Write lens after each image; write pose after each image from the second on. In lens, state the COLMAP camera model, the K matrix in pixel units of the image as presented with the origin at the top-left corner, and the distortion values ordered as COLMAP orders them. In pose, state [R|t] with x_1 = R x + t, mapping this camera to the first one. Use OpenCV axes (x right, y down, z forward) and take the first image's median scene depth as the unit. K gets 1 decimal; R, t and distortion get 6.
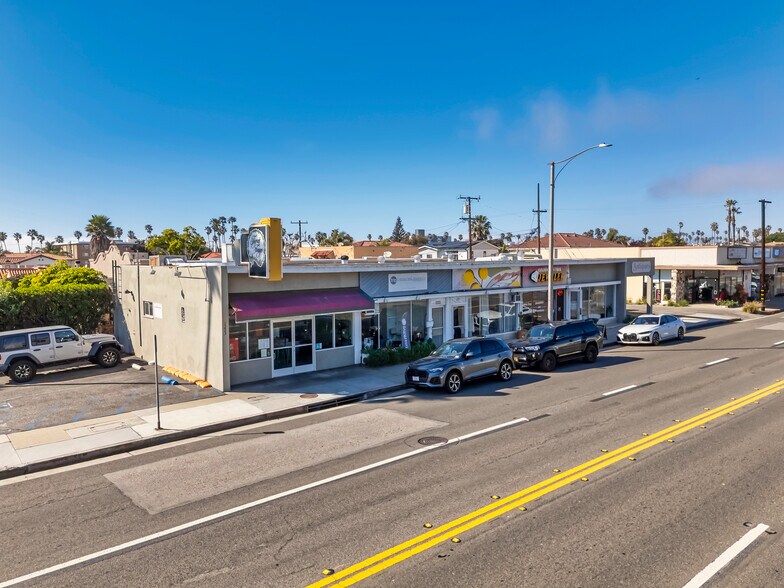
lens RADIAL K [[573.7, 0, 392.5], [0, 573.7, 295.4], [0, 0, 1]] dist [0.080129, -0.040011]
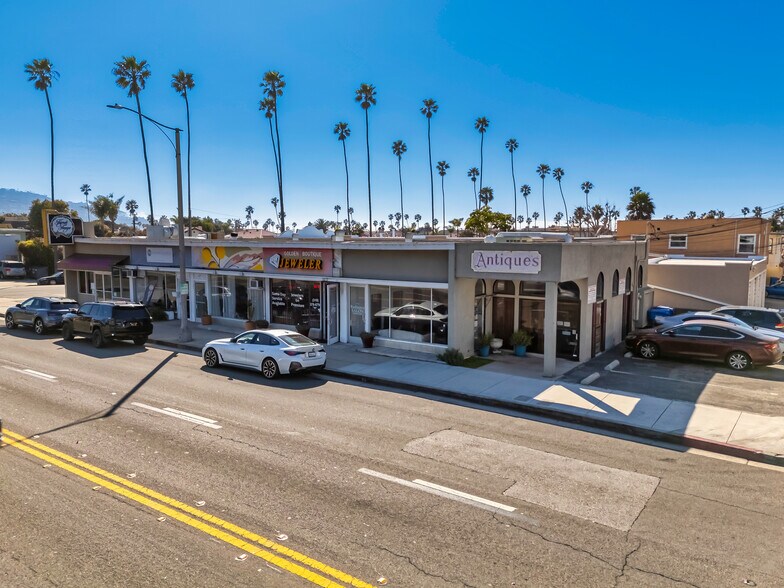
lens RADIAL K [[573.7, 0, 397.8], [0, 573.7, 294.3], [0, 0, 1]] dist [0.080129, -0.040011]
pose [[0.248815, 0.109410, -0.962352, 1.280257], [-0.071683, 0.992954, 0.094356, -0.088965], [0.965895, 0.045507, 0.254905, 1.141352]]
